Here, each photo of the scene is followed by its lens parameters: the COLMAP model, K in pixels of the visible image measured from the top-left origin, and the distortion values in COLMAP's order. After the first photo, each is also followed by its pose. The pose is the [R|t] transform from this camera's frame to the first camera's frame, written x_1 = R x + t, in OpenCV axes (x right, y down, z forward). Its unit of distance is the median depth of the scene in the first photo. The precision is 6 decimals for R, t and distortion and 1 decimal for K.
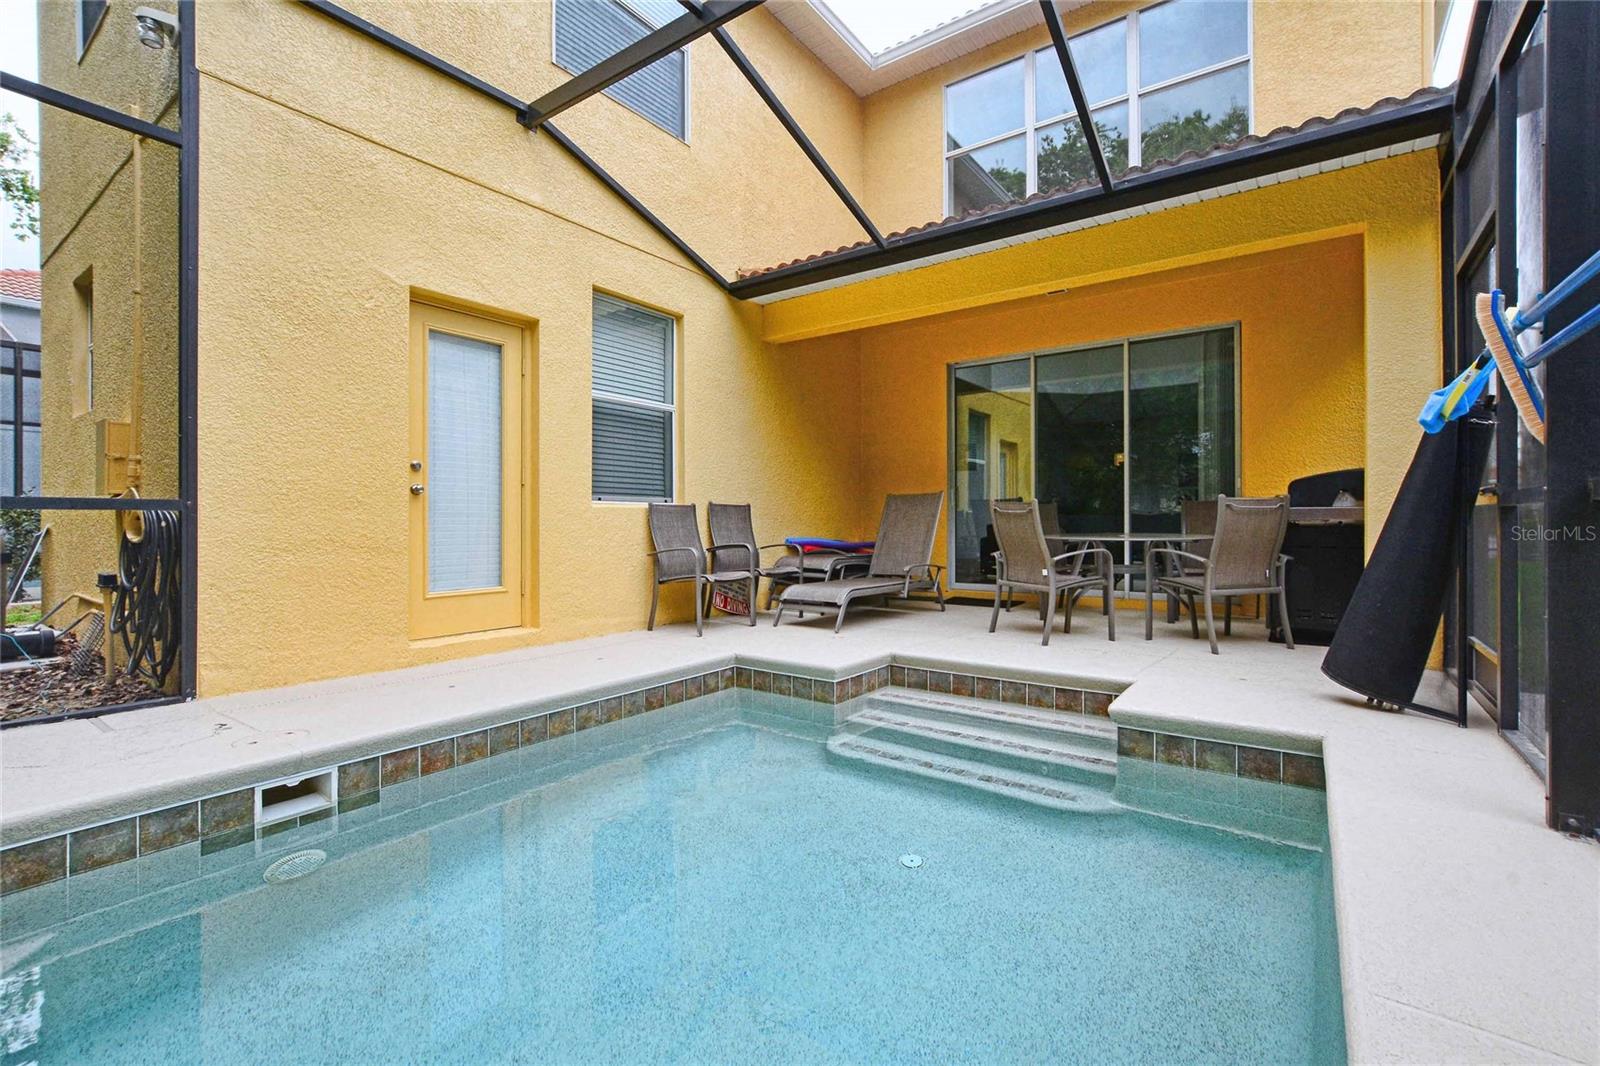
lens RADIAL K [[706.7, 0, 812.8], [0, 706.7, 518.1], [0, 0, 1]] dist [0.035722, 0.000208]
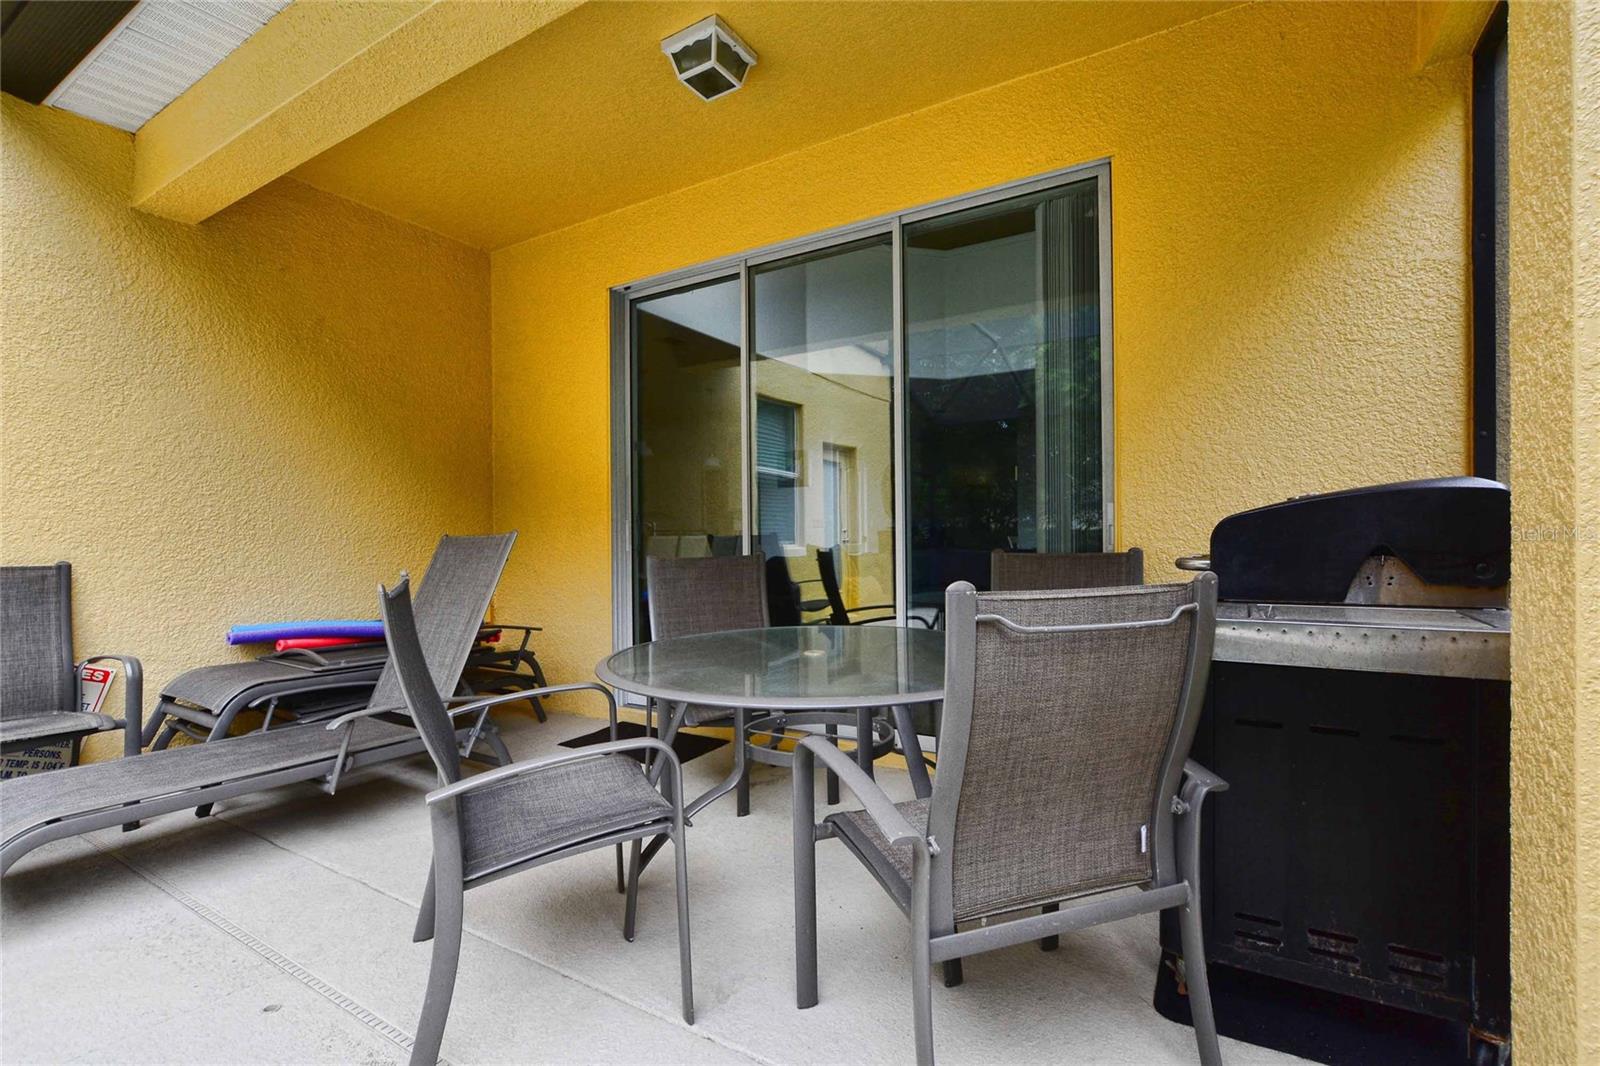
lens RADIAL K [[747.2, 0, 755.9], [0, 747.2, 527.9], [0, 0, 1]] dist [-0.028933, 0.000254]
pose [[0.999700, -0.004212, 0.024120, 0.418630], [0.004505, 0.999916, -0.012118, -0.042558], [-0.024067, 0.012223, 0.999636, 0.626401]]
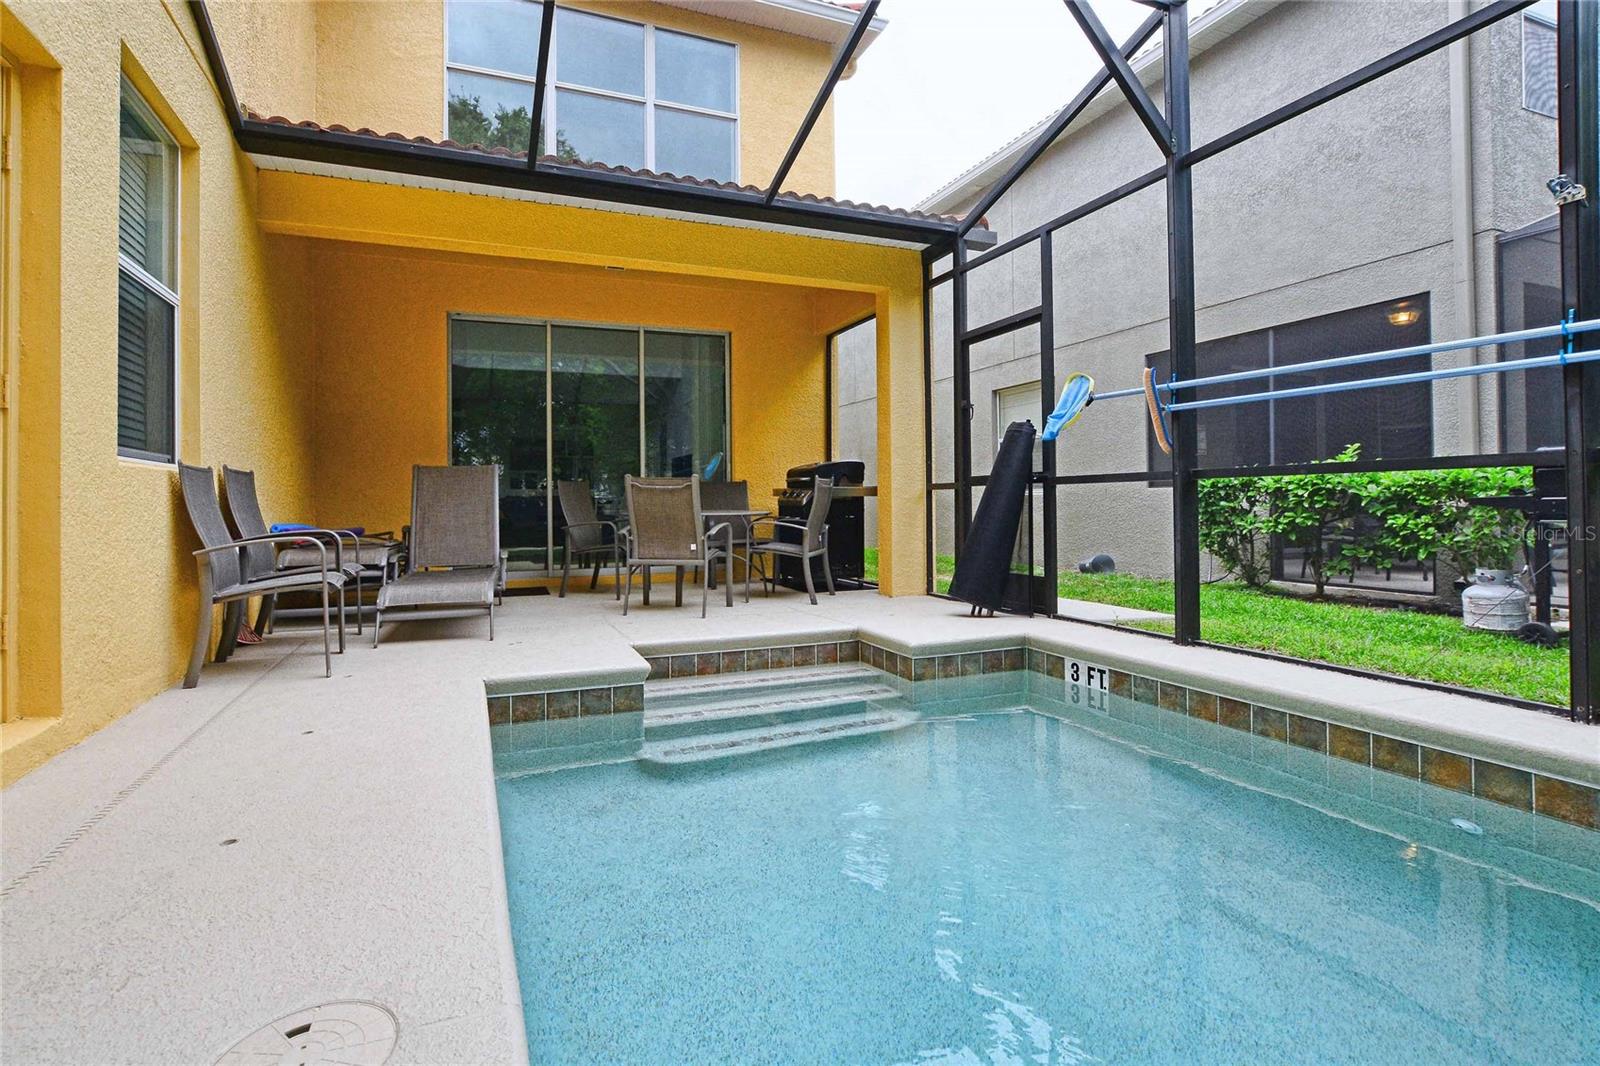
lens RADIAL K [[747.2, 0, 755.9], [0, 747.2, 527.9], [0, 0, 1]] dist [-0.028933, 0.000254]
pose [[0.560944, -0.025932, 0.827447, -0.486135], [0.003266, 0.999571, 0.029112, 0.016504], [-0.827847, -0.013627, 0.560788, 0.309424]]
